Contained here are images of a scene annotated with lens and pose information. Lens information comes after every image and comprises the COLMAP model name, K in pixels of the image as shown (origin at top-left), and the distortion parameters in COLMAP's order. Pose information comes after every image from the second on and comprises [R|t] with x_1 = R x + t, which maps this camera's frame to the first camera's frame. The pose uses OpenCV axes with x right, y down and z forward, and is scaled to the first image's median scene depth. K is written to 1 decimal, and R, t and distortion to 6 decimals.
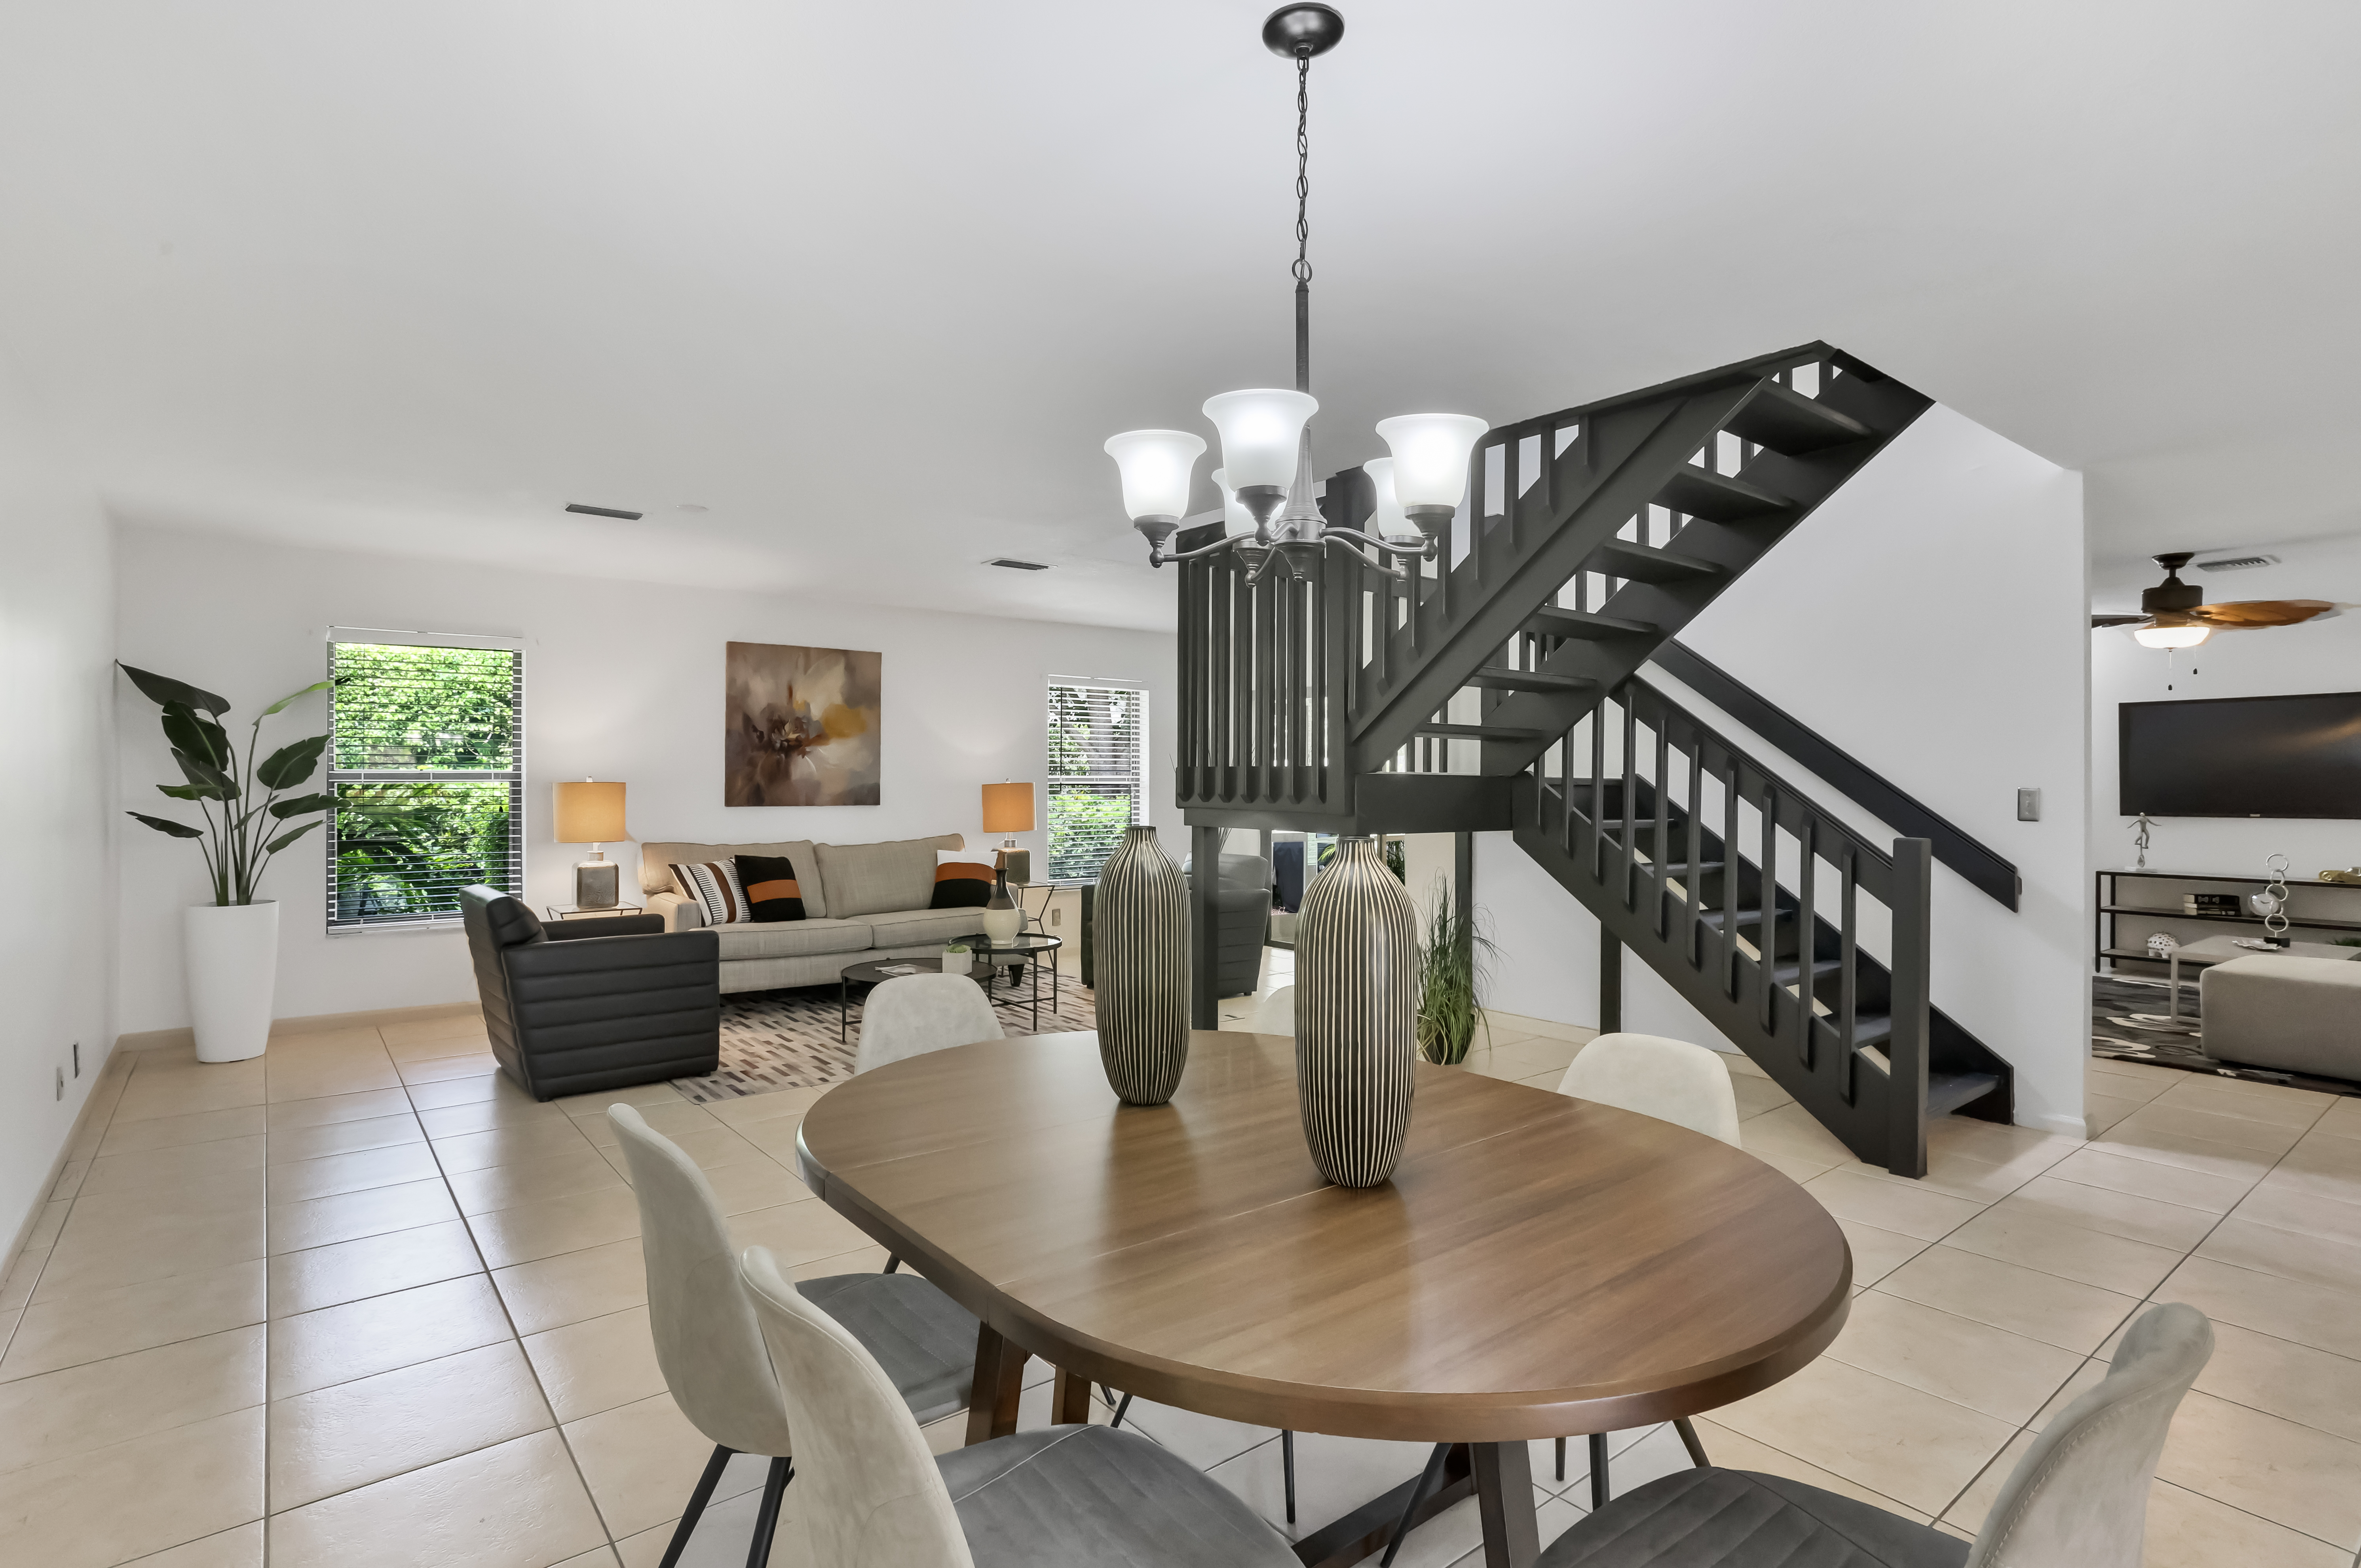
lens RADIAL K [[1157.4, 0, 1138.1], [0, 1157.4, 780.4], [0, 0, 1]] dist [-0.001572, -0.000407]
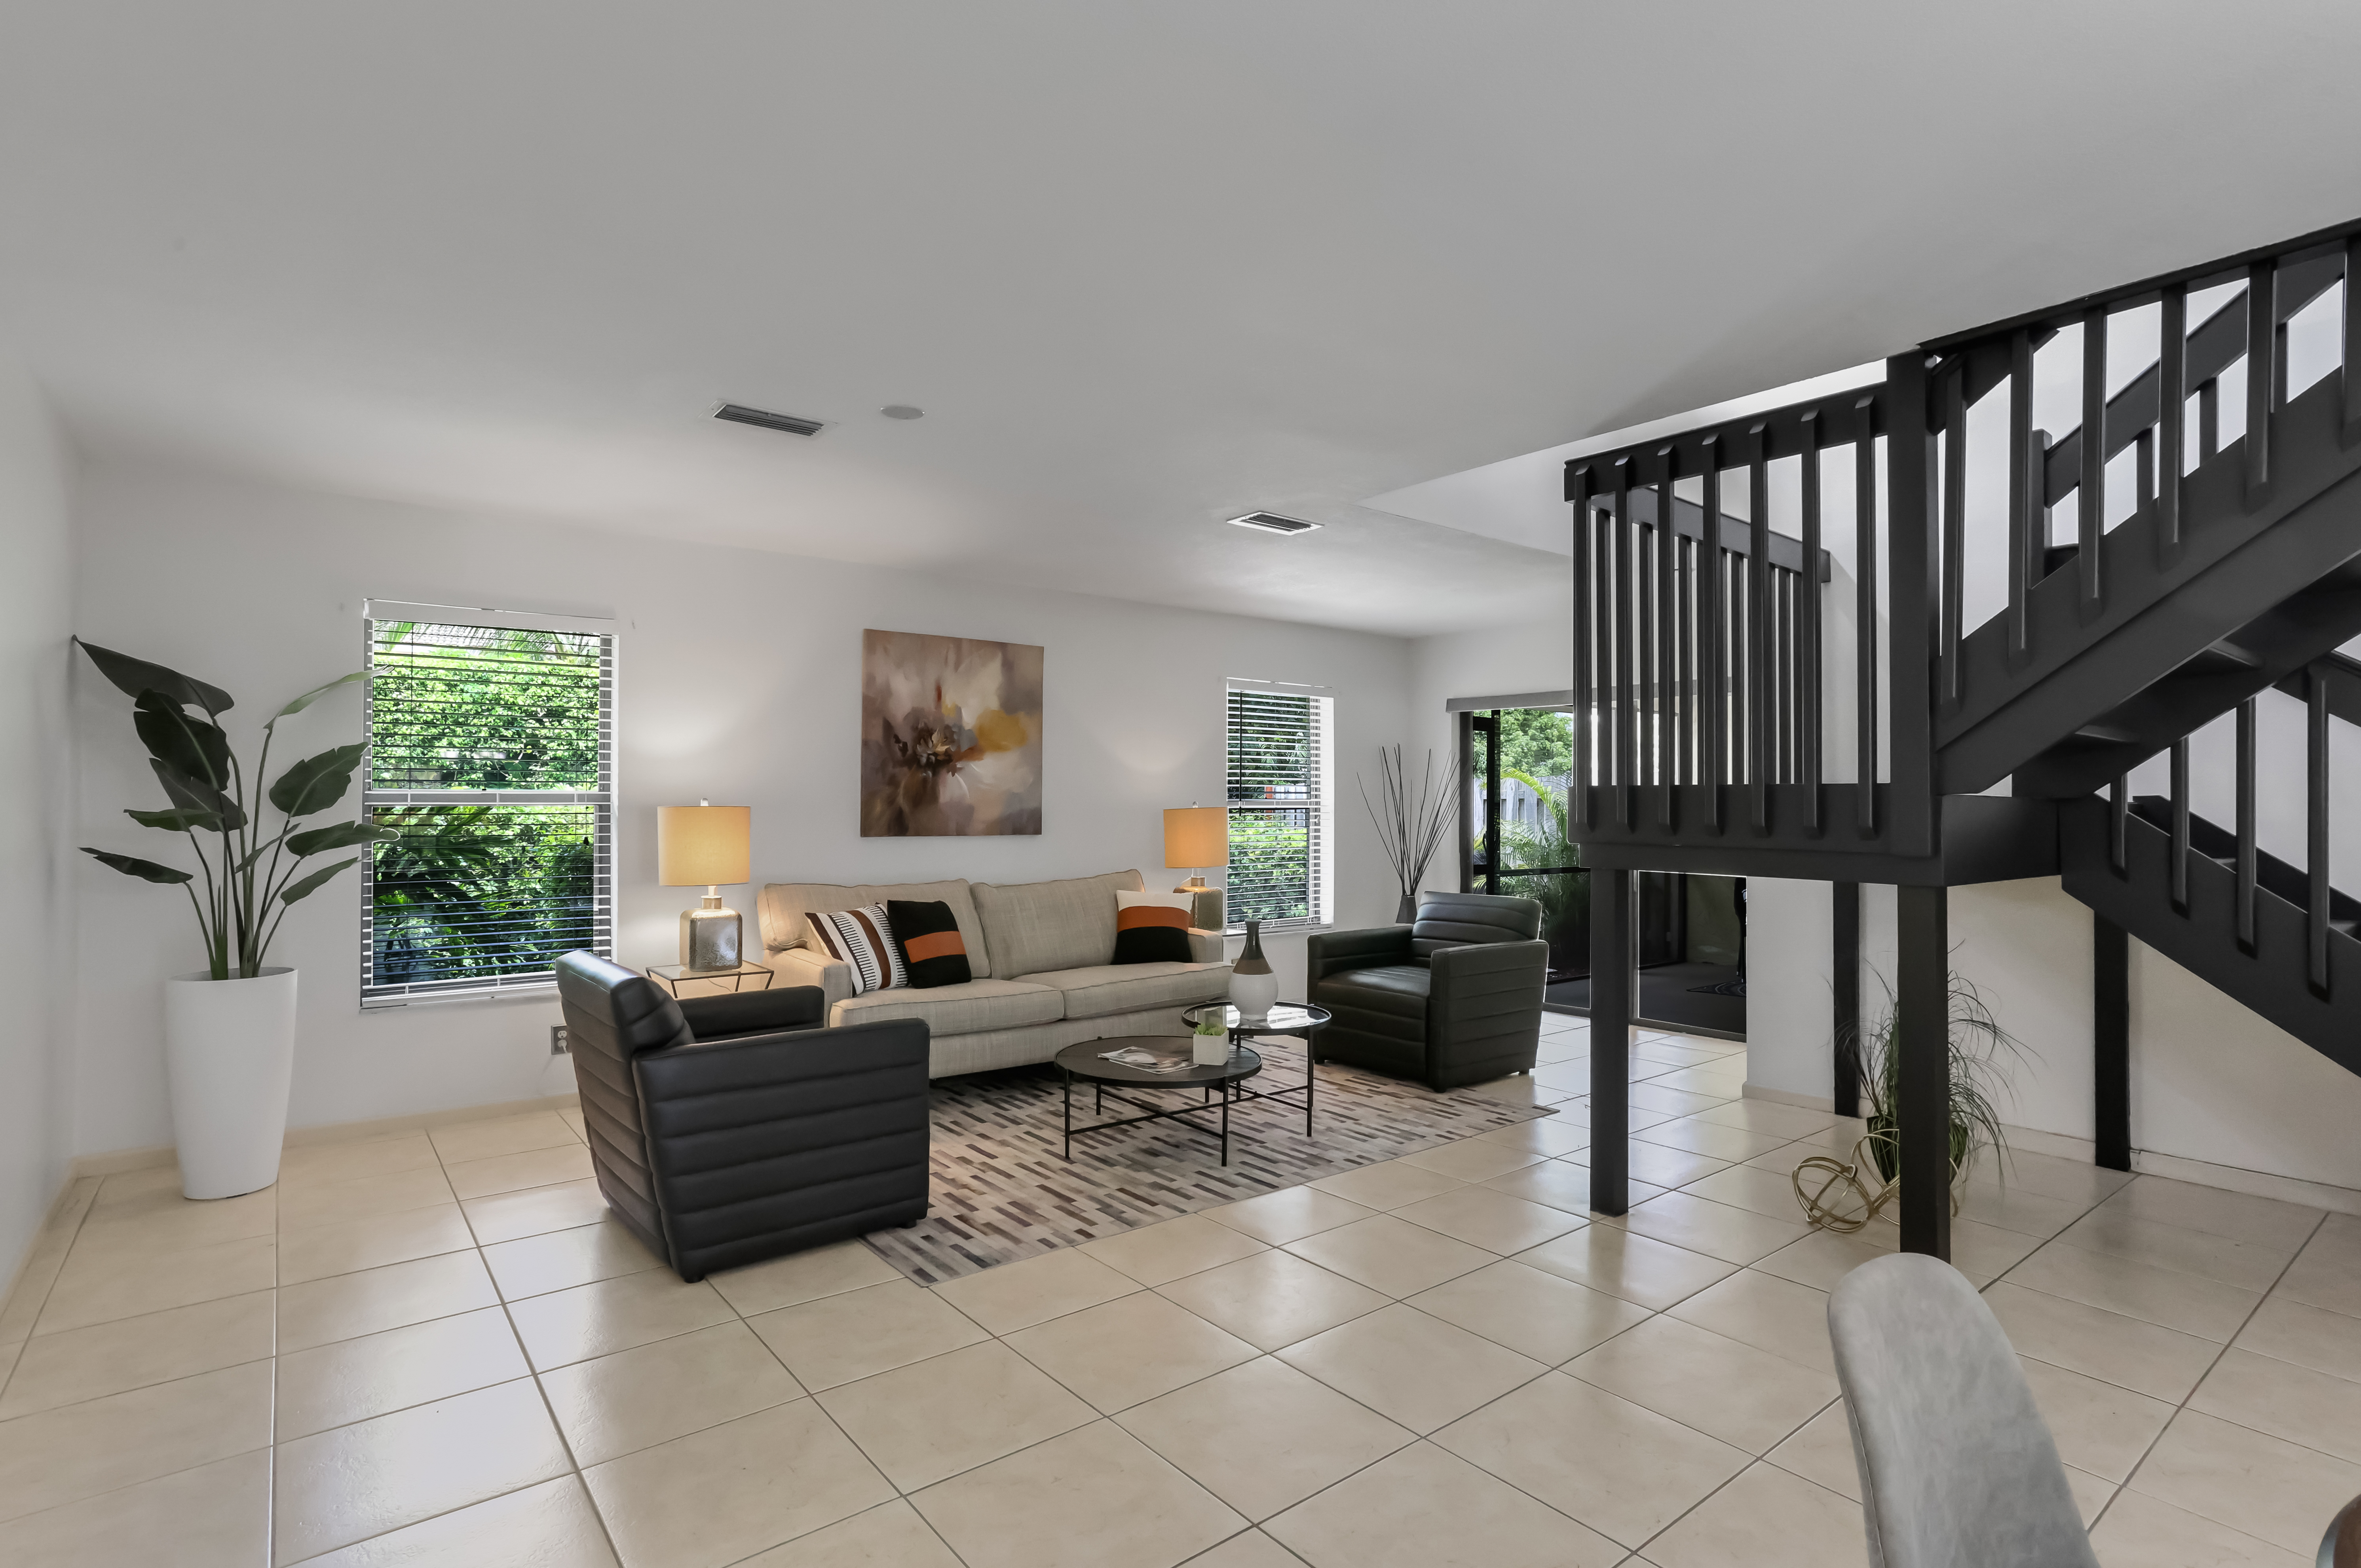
lens RADIAL K [[1148.6, 0, 1159.8], [0, 1148.6, 793.4], [0, 0, 1]] dist [-0.006842, 0.000697]
pose [[0.999944, 0.001015, 0.010565, -0.174440], [-0.000918, 0.999958, -0.009121, -0.000167], [-0.010574, 0.009111, 0.999903, 0.228605]]
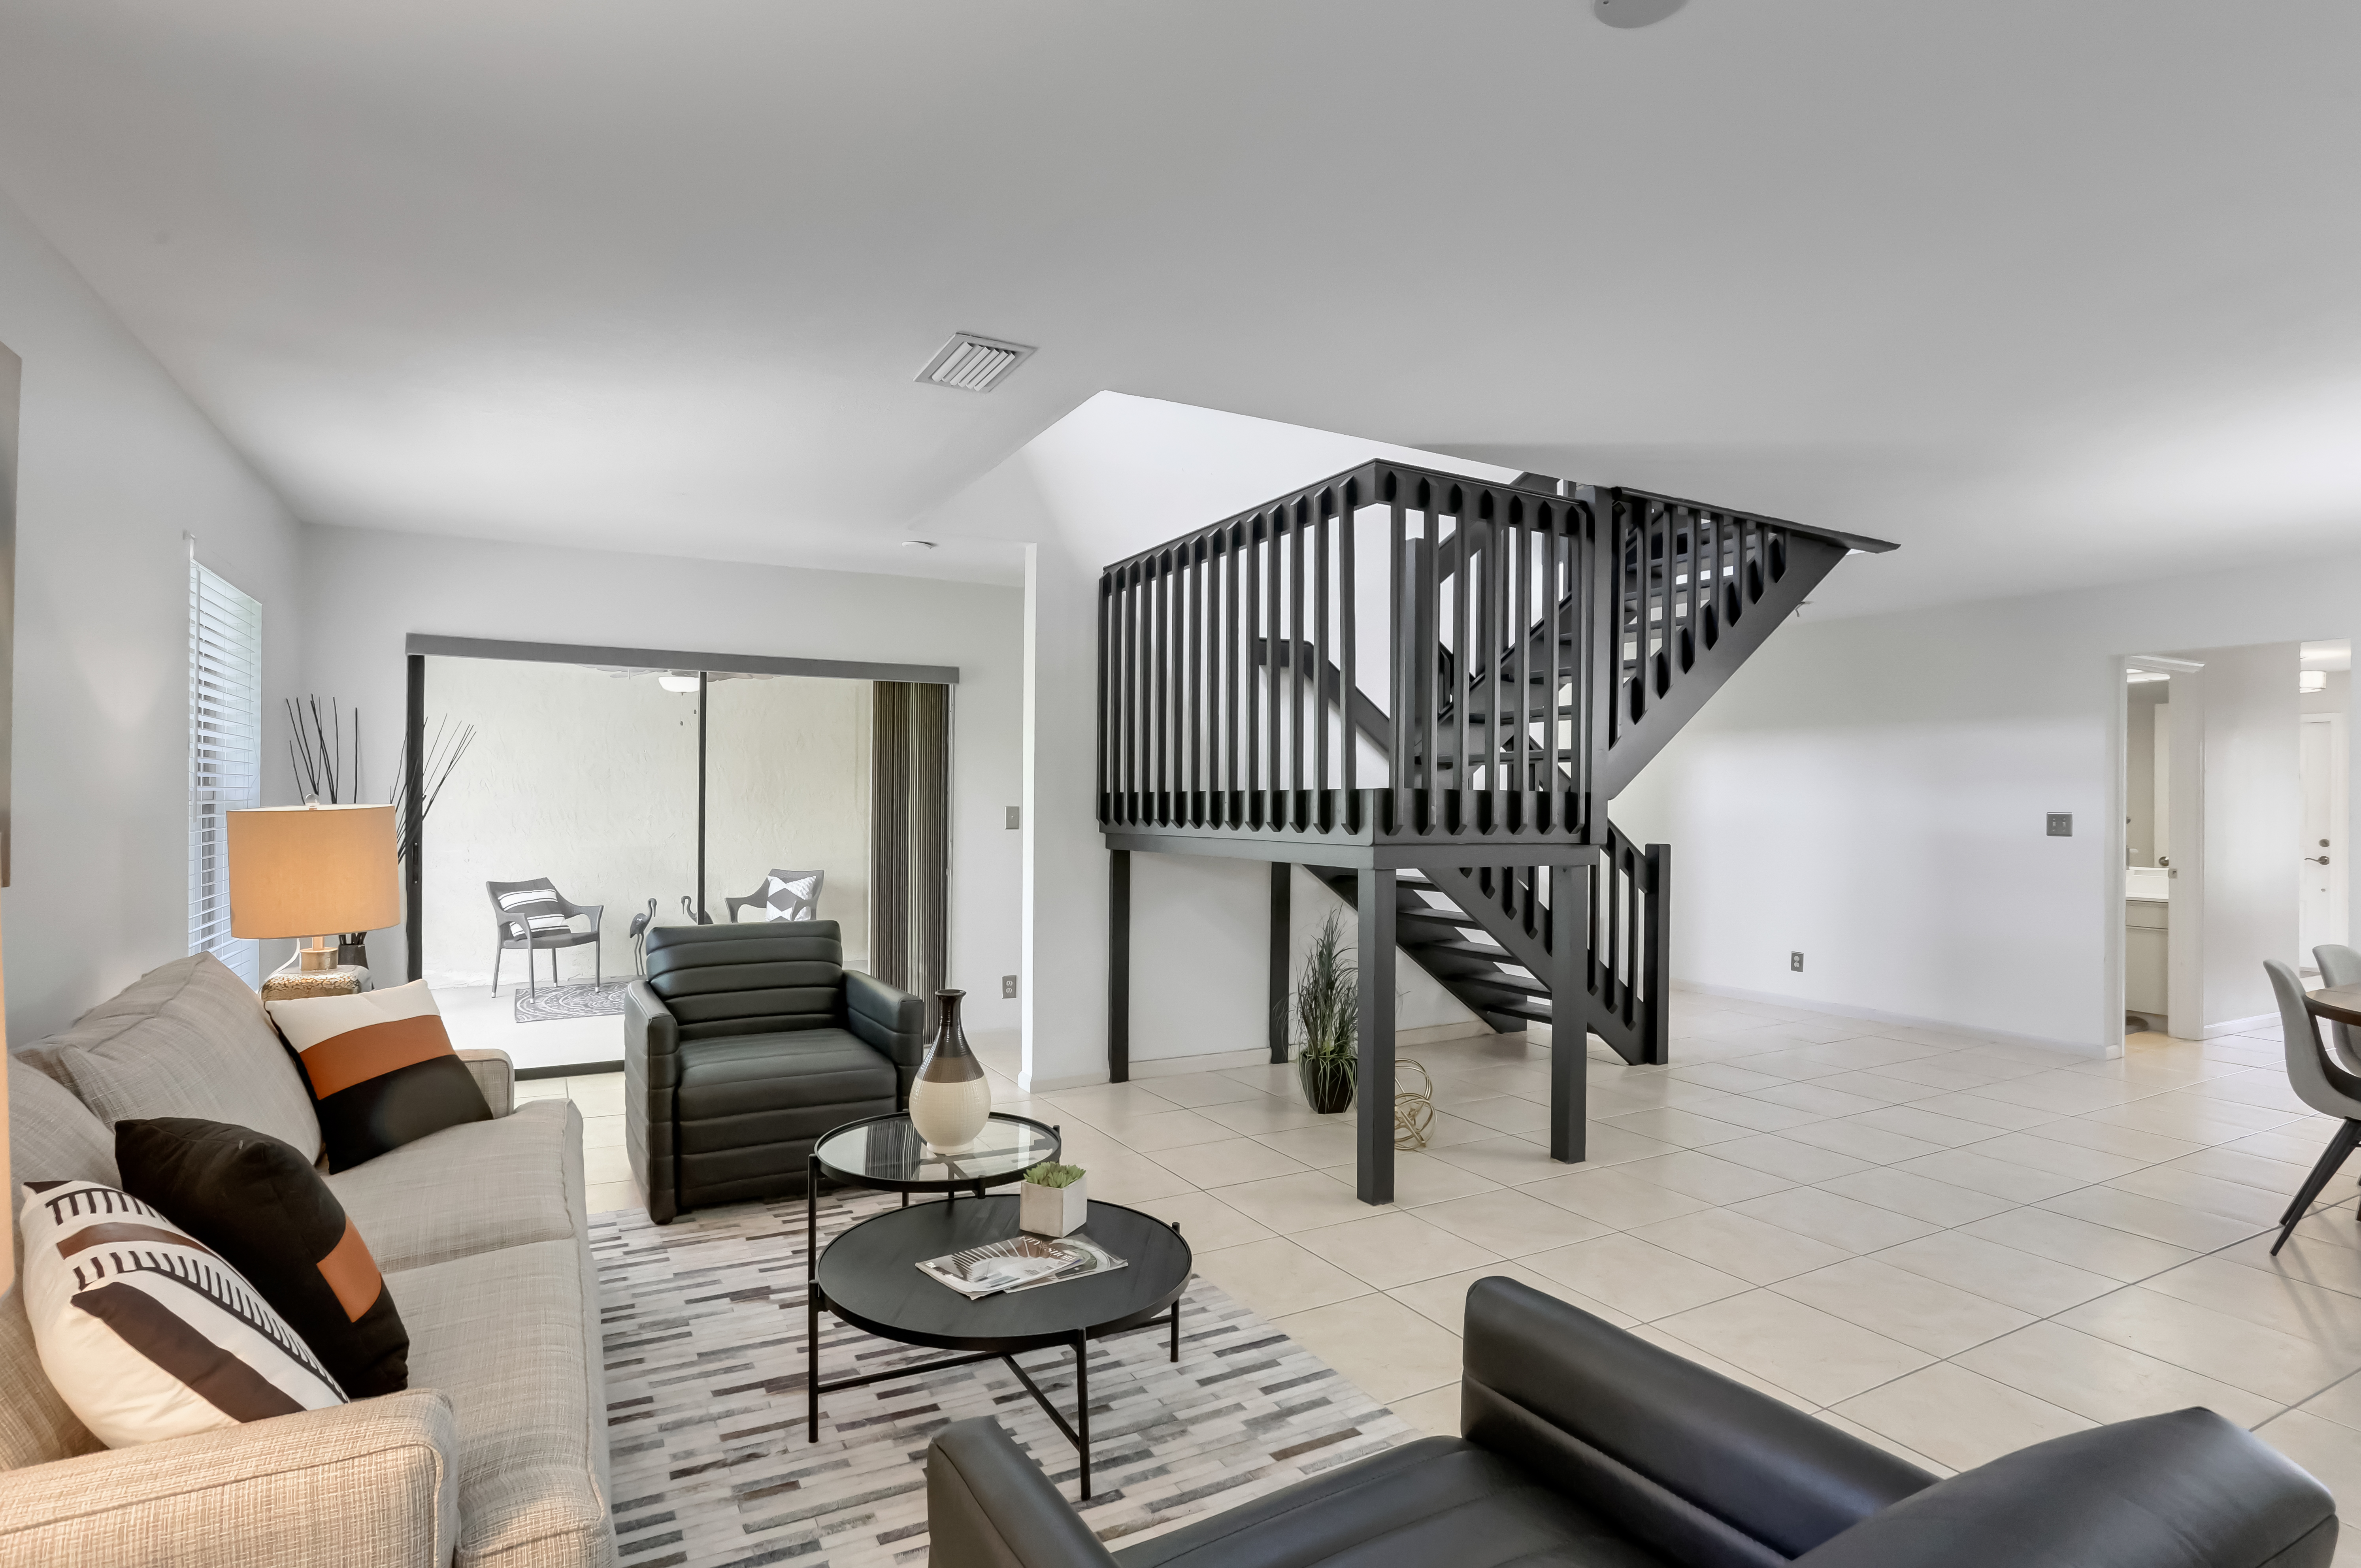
lens RADIAL K [[1162.8, 0, 1147.1], [0, 1162.8, 799.6], [0, 0, 1]] dist [-0.076531, 0.038488]
pose [[0.166302, -0.003059, 0.986070, -0.532743], [-0.007237, 0.999964, 0.004323, -0.003977], [-0.986048, -0.007855, 0.166274, 0.796266]]
